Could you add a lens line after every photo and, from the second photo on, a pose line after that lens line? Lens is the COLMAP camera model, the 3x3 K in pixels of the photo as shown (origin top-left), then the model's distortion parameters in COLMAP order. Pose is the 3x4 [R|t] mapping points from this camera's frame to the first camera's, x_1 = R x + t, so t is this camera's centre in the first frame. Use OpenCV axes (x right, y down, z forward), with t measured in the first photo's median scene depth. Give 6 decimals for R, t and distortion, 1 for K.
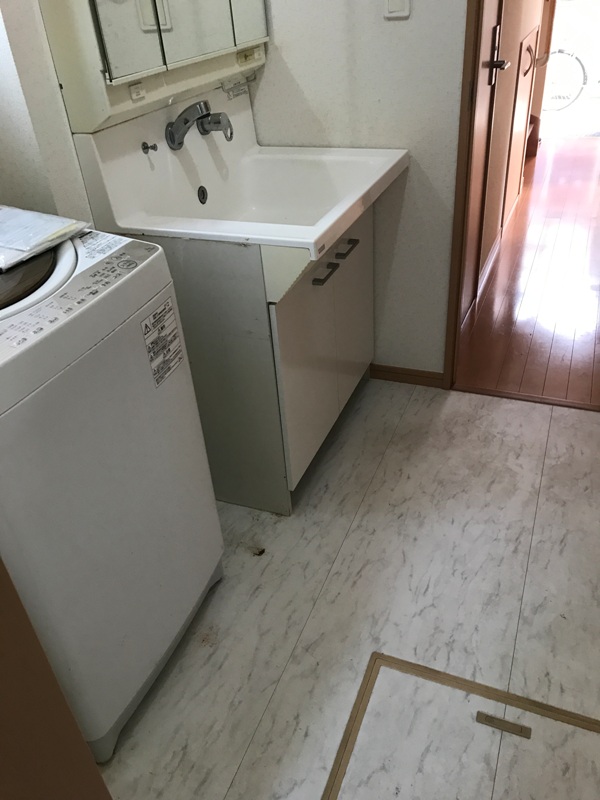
lens RADIAL K [[654.4, 0, 304.8], [0, 654.4, 402.5], [0, 0, 1]] dist [0.047102, -0.069730]
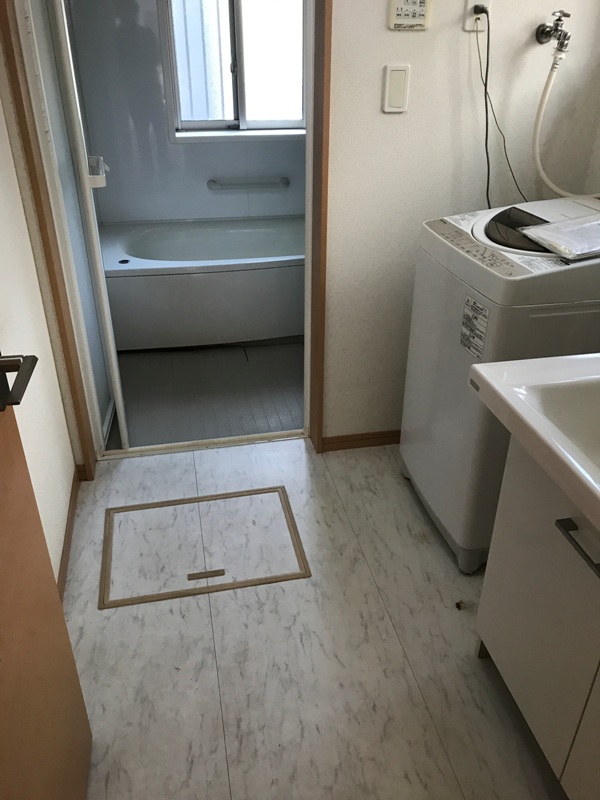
lens RADIAL K [[654.4, 0, 304.8], [0, 654.4, 402.5], [0, 0, 1]] dist [0.047102, -0.069730]
pose [[-0.829794, 0.327362, -0.451969, 0.551692], [-0.269924, 0.473415, 0.838463, -0.803407], [0.488450, 0.817748, -0.304474, 1.055329]]
